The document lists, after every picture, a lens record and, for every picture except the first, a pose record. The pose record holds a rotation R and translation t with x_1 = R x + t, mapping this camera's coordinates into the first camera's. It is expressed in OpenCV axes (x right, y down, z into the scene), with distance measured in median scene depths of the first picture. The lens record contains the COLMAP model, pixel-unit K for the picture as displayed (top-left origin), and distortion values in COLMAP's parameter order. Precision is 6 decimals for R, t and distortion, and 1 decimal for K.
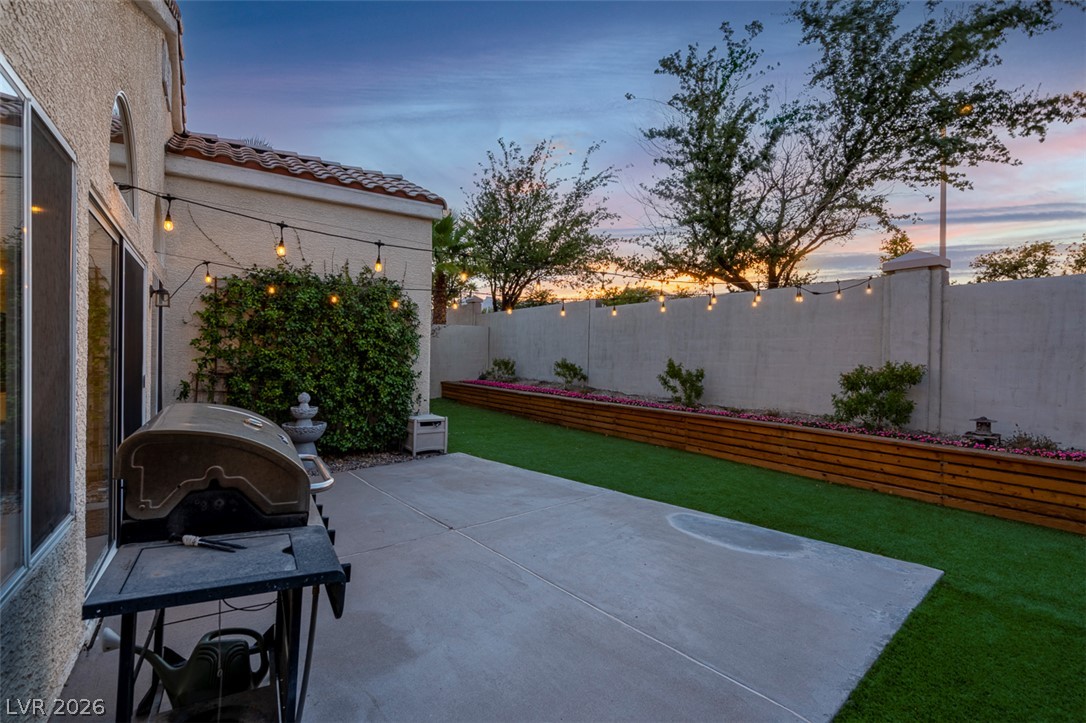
lens RADIAL K [[493.2, 0, 536.3], [0, 493.2, 361.2], [0, 0, 1]] dist [0.000069, 0.000446]
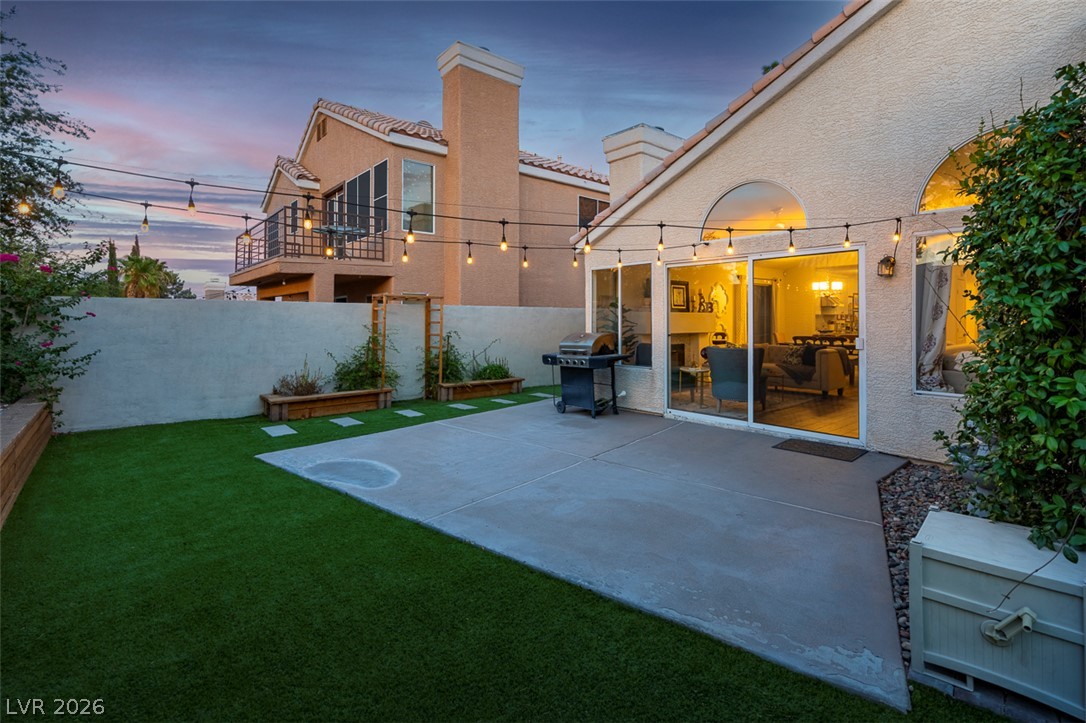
lens RADIAL K [[508.4, 0, 539.7], [0, 508.4, 302.9], [0, 0, 1]] dist [-0.003699, -0.000445]
pose [[-0.993311, -0.014249, -0.114586, 0.099279], [-0.011657, 0.999662, -0.023258, -0.019192], [0.114879, -0.021767, -0.993141, 2.009343]]
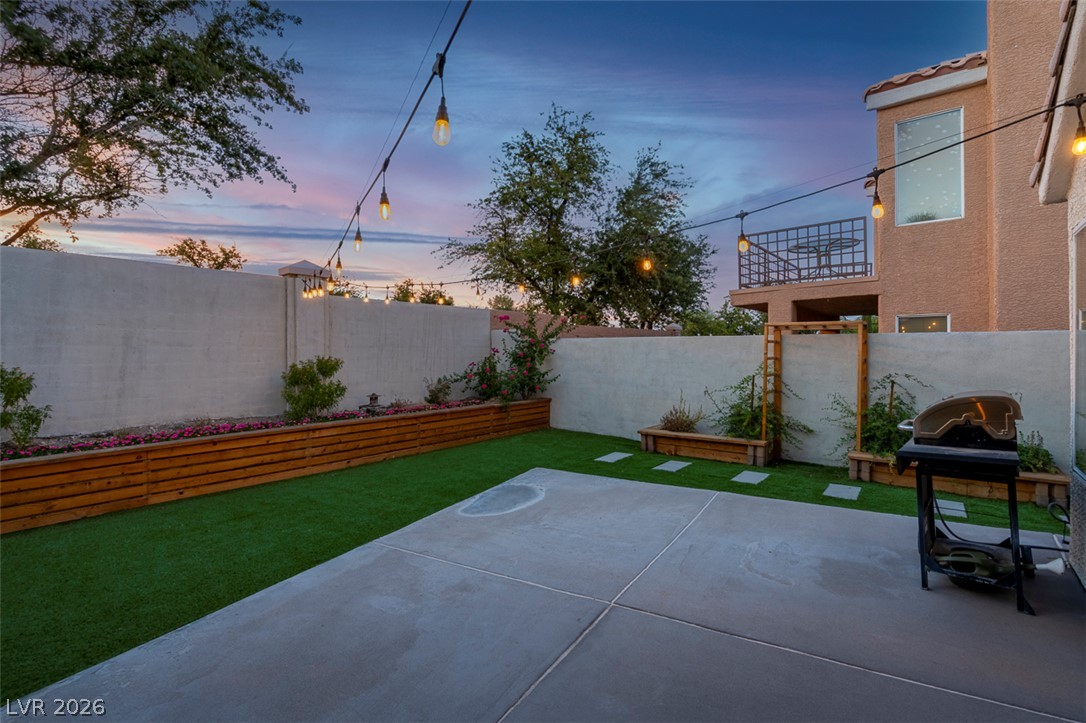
lens RADIAL K [[496.8, 0, 537.4], [0, 496.8, 338.6], [0, 0, 1]] dist [-0.000454, 0.000022]
pose [[-0.299514, 0.012331, 0.954012, -0.733276], [0.007531, 0.999916, -0.010560, -0.032935], [-0.954062, 0.004022, -0.299581, 1.164989]]
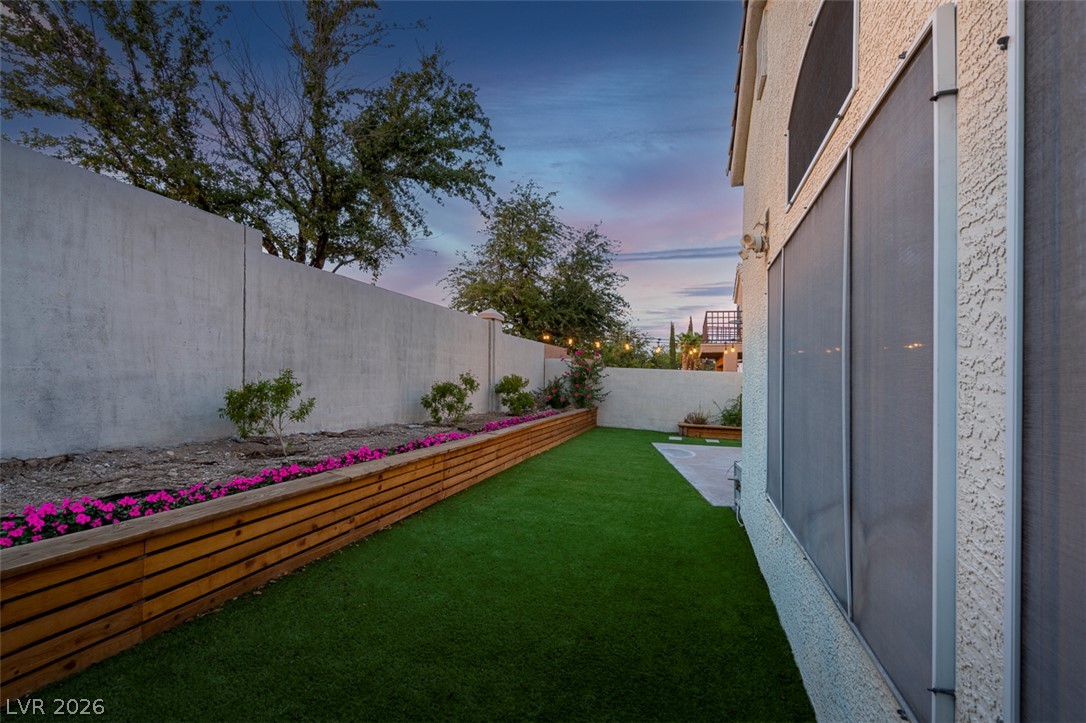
lens RADIAL K [[496.8, 0, 537.4], [0, 496.8, 338.6], [0, 0, 1]] dist [-0.000454, 0.000022]
pose [[-0.638874, 0.018535, 0.769088, -0.946208], [-0.039033, 0.997641, -0.056467, -0.041433], [-0.768321, -0.066095, -0.636643, 2.818106]]
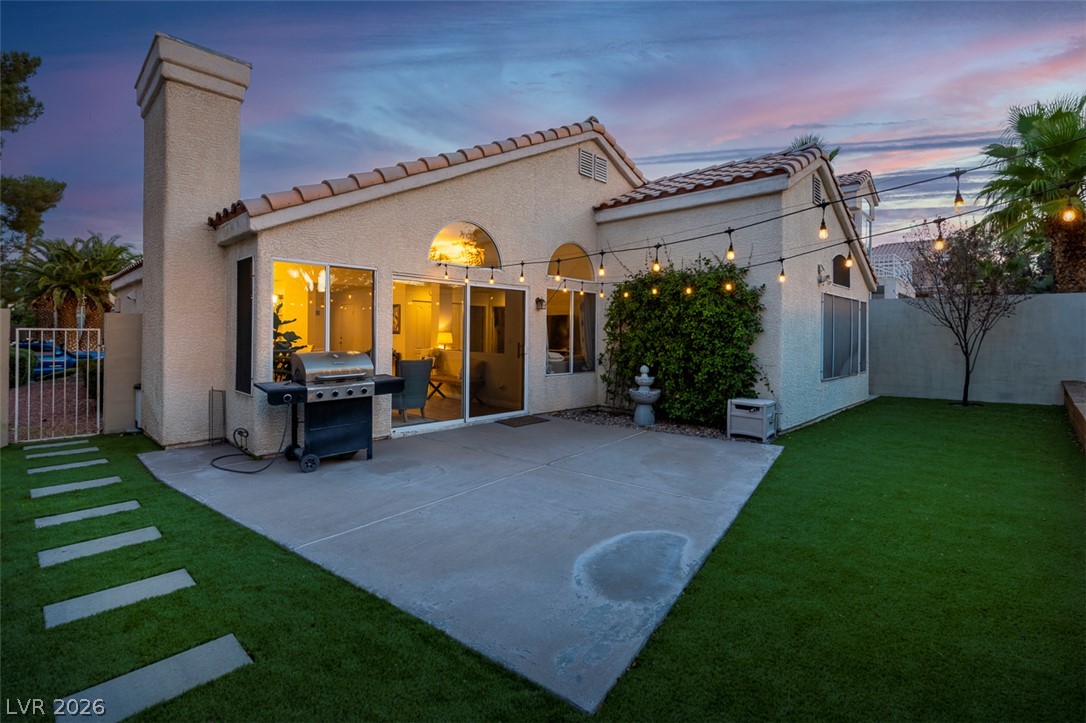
lens RADIAL K [[496.8, 0, 537.4], [0, 496.8, 338.6], [0, 0, 1]] dist [-0.000454, 0.000022]
pose [[0.209214, -0.000928, -0.977870, 1.021053], [-0.015629, 0.999869, -0.004292, 0.002257], [0.977745, 0.016182, 0.209172, 0.609085]]
